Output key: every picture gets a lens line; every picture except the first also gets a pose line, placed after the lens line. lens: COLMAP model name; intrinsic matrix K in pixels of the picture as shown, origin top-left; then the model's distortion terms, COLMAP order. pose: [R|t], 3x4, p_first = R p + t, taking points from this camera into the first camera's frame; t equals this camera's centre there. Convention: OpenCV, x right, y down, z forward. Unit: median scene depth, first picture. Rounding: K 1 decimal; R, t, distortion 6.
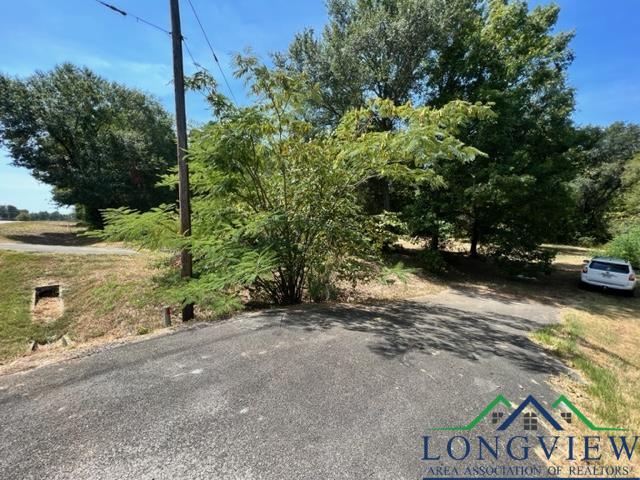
lens RADIAL K [[254.8, 0, 318.6], [0, 254.8, 239.2], [0, 0, 1]] dist [-0.003078, 0.000290]
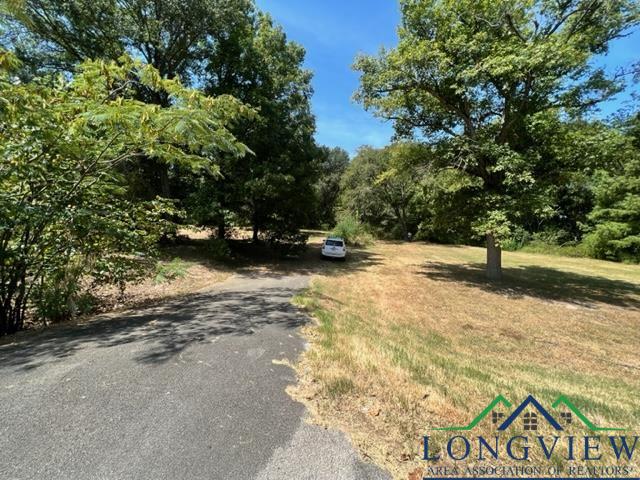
lens RADIAL K [[254.8, 0, 319.2], [0, 254.8, 238.6], [0, 0, 1]] dist [-0.003078, 0.000290]
pose [[0.706601, -0.056929, 0.705318, 0.025835], [0.028779, 0.998246, 0.051741, 0.000676], [-0.707026, -0.016263, 0.707000, -0.005904]]
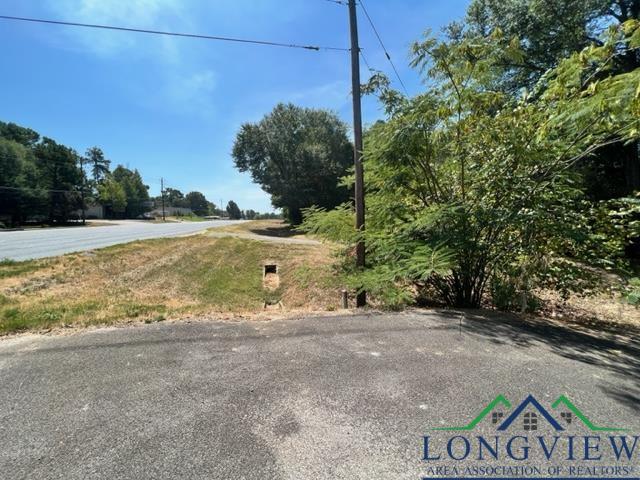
lens RADIAL K [[254.8, 0, 318.3], [0, 254.8, 239.2], [0, 0, 1]] dist [-0.003078, 0.000290]
pose [[0.812596, 0.021366, -0.582436, -0.017702], [-0.007937, 0.999641, 0.025597, 0.000644], [0.582774, -0.016177, 0.812473, -0.007882]]
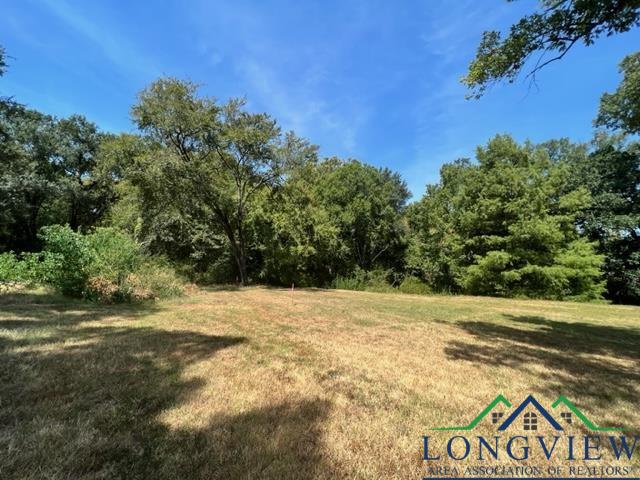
lens RADIAL K [[254.8, 0, 317.5], [0, 254.8, 238.7], [0, 0, 1]] dist [-0.003078, 0.000290]
pose [[0.051625, 0.110284, 0.992558, 2.153203], [0.024433, 0.993447, -0.111653, 0.205493], [-0.998368, 0.030016, 0.048592, 1.457839]]
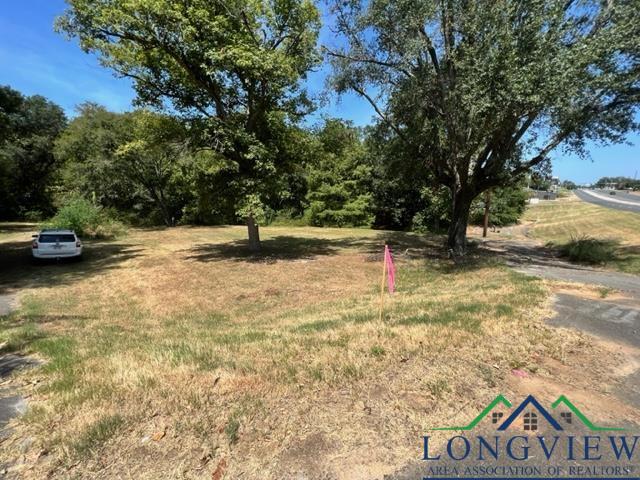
lens RADIAL K [[254.8, 0, 318.4], [0, 254.8, 238.6], [0, 0, 1]] dist [-0.003078, 0.000290]
pose [[-0.078888, -0.152801, 0.985103, 0.049638], [0.055223, 0.985996, 0.157362, 0.008759], [-0.995353, 0.066814, -0.069345, 0.009977]]
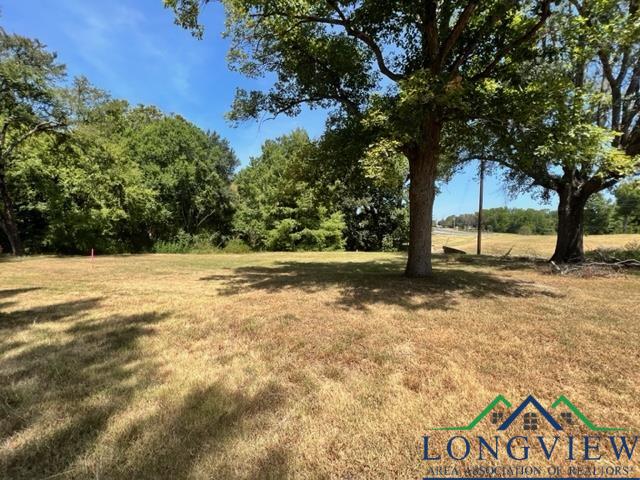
lens RADIAL K [[254.8, 0, 318.2], [0, 254.8, 238.2], [0, 0, 1]] dist [-0.003078, 0.000290]
pose [[-0.534033, -0.025615, 0.845076, 1.536744], [0.030949, 0.998279, 0.049817, 0.191971], [-0.844897, 0.052758, -0.532321, 1.324351]]
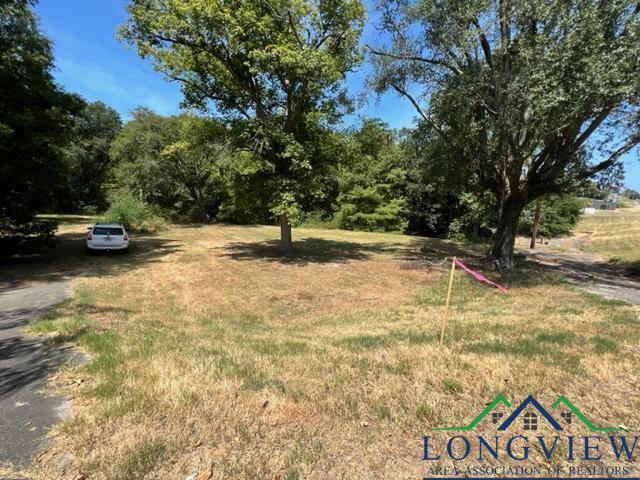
lens RADIAL K [[254.8, 0, 317.4], [0, 254.8, 238.5], [0, 0, 1]] dist [-0.003078, 0.000290]
pose [[0.037056, -0.143751, 0.988920, 0.098184], [0.028314, 0.989353, 0.142753, 0.009772], [-0.998912, 0.022710, 0.040732, 0.051939]]
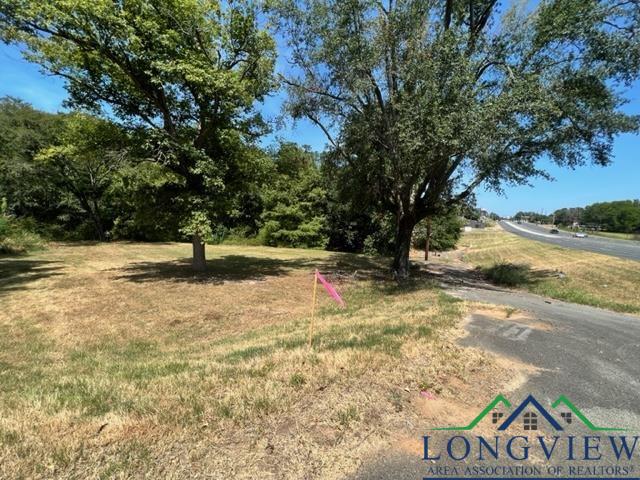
lens RADIAL K [[254.8, 0, 318.4], [0, 254.8, 238.4], [0, 0, 1]] dist [-0.003078, 0.000290]
pose [[-0.241782, -0.079606, 0.967060, 0.044632], [0.007600, 0.996443, 0.083925, 0.004919], [-0.970301, 0.027641, -0.240317, -0.035893]]
